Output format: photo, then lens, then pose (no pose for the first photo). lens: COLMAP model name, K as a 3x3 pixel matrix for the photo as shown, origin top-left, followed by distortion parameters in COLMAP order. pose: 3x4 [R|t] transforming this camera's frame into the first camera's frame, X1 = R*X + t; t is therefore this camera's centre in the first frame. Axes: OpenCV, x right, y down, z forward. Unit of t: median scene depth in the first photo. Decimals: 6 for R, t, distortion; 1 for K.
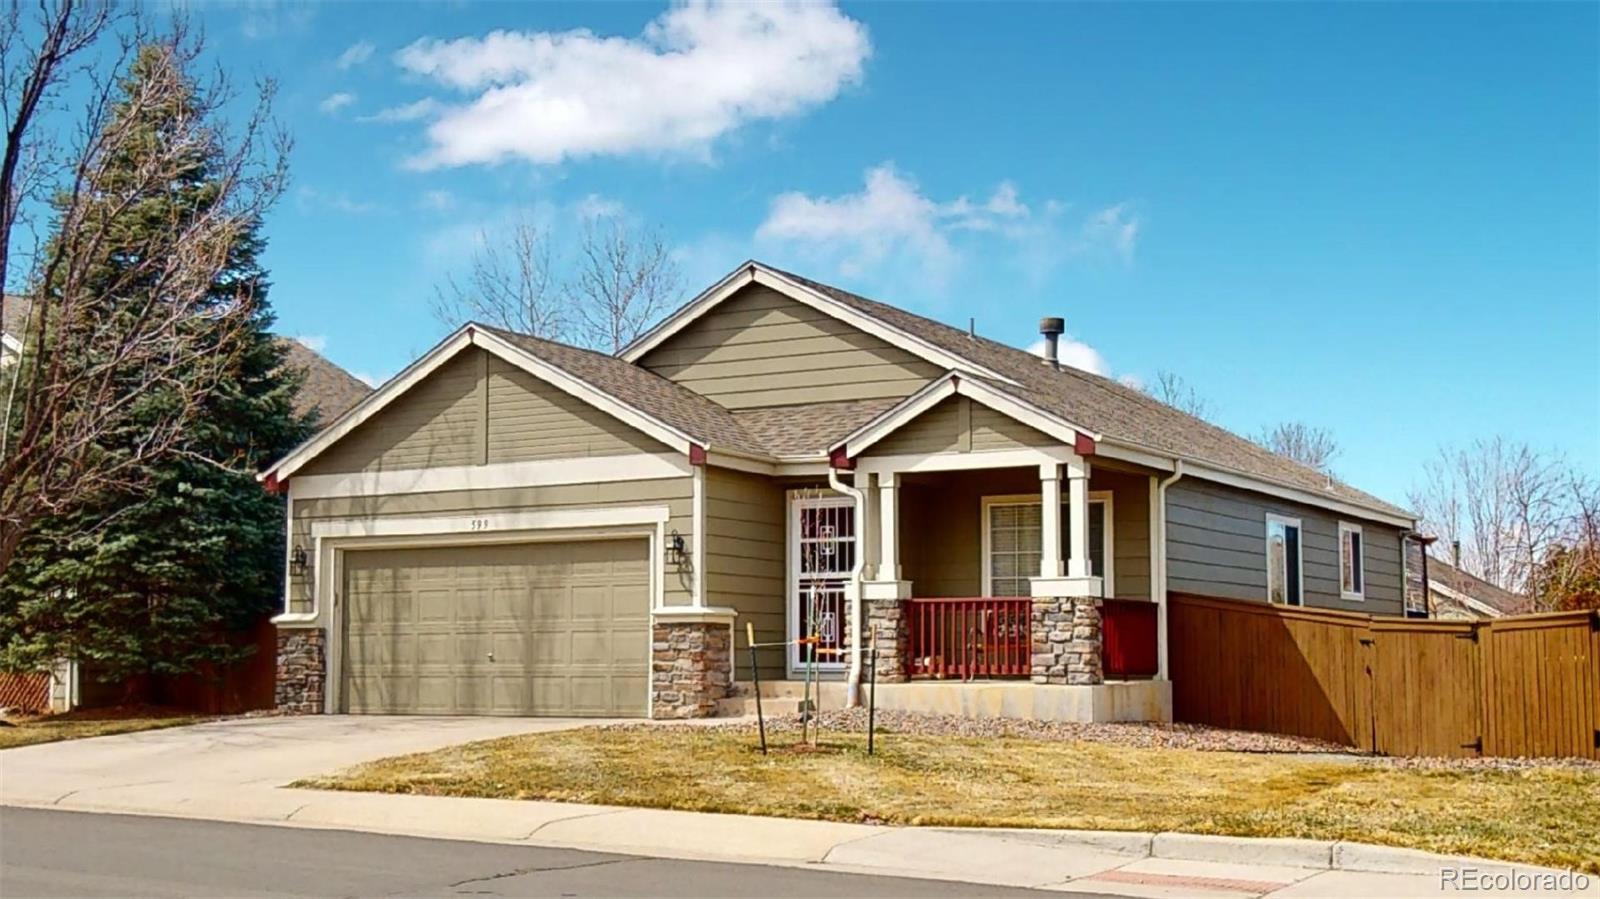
lens RADIAL K [[1998.2, 0, 800.0], [0, 1998.2, 449.5], [0, 0, 1]] dist [-0.002878, -0.004205]
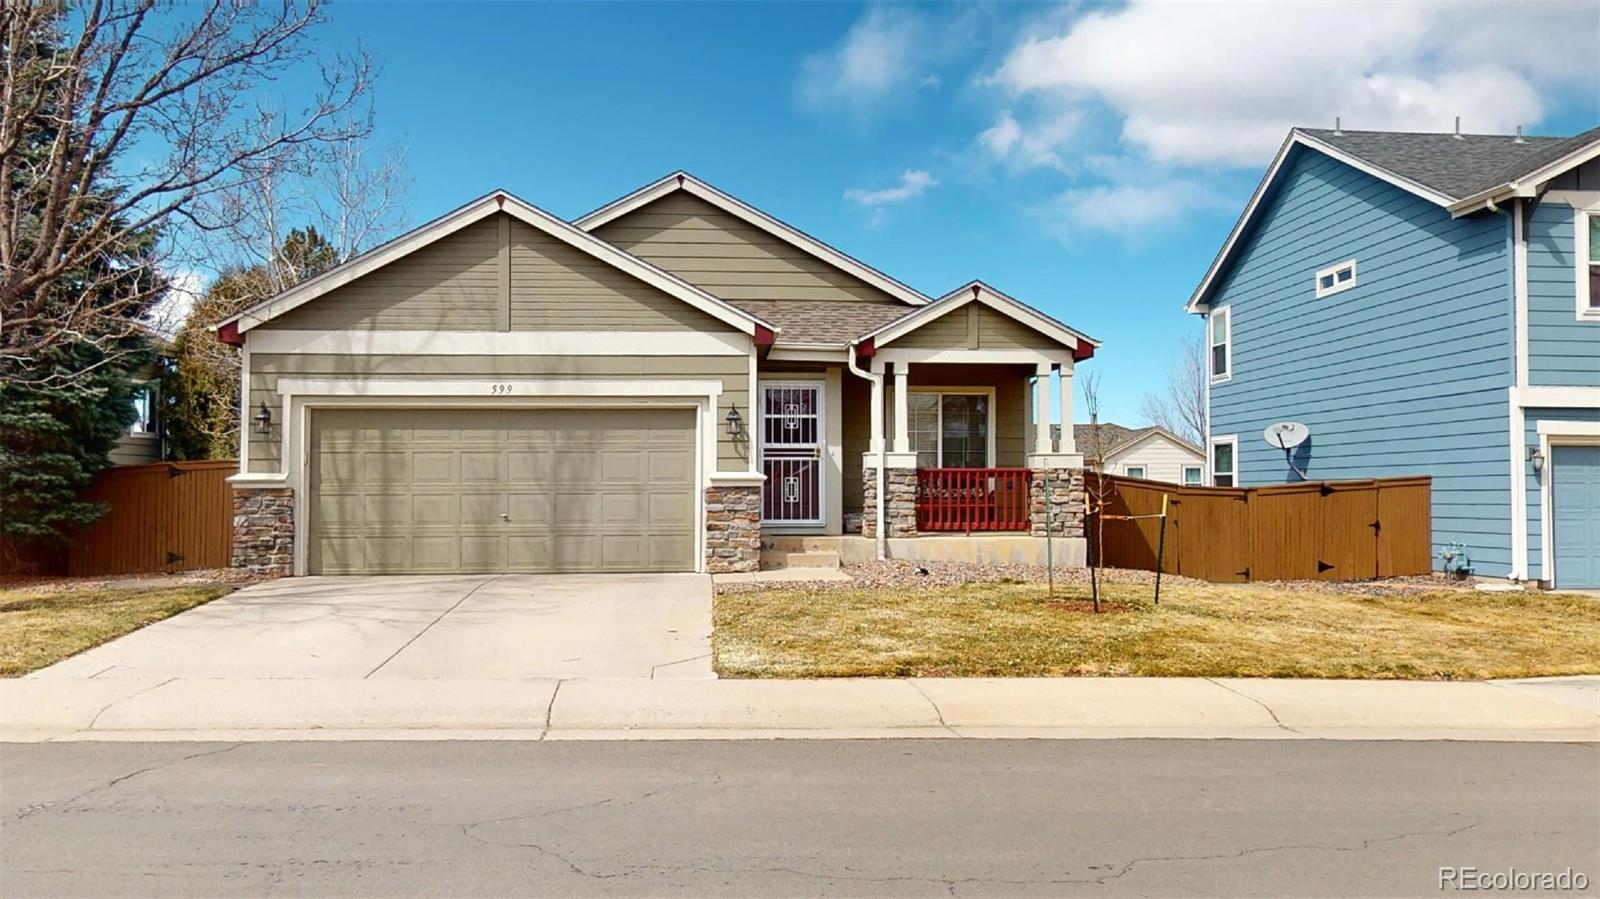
lens RADIAL K [[1242.5, 0, 800.0], [0, 1242.5, 449.5], [0, 0, 1]] dist [0.000146, -0.000390]
pose [[0.828525, 0.020070, 0.559593, -0.396524], [-0.057745, 0.997092, 0.049734, 0.028253], [-0.556967, -0.073519, 0.827274, 0.389350]]
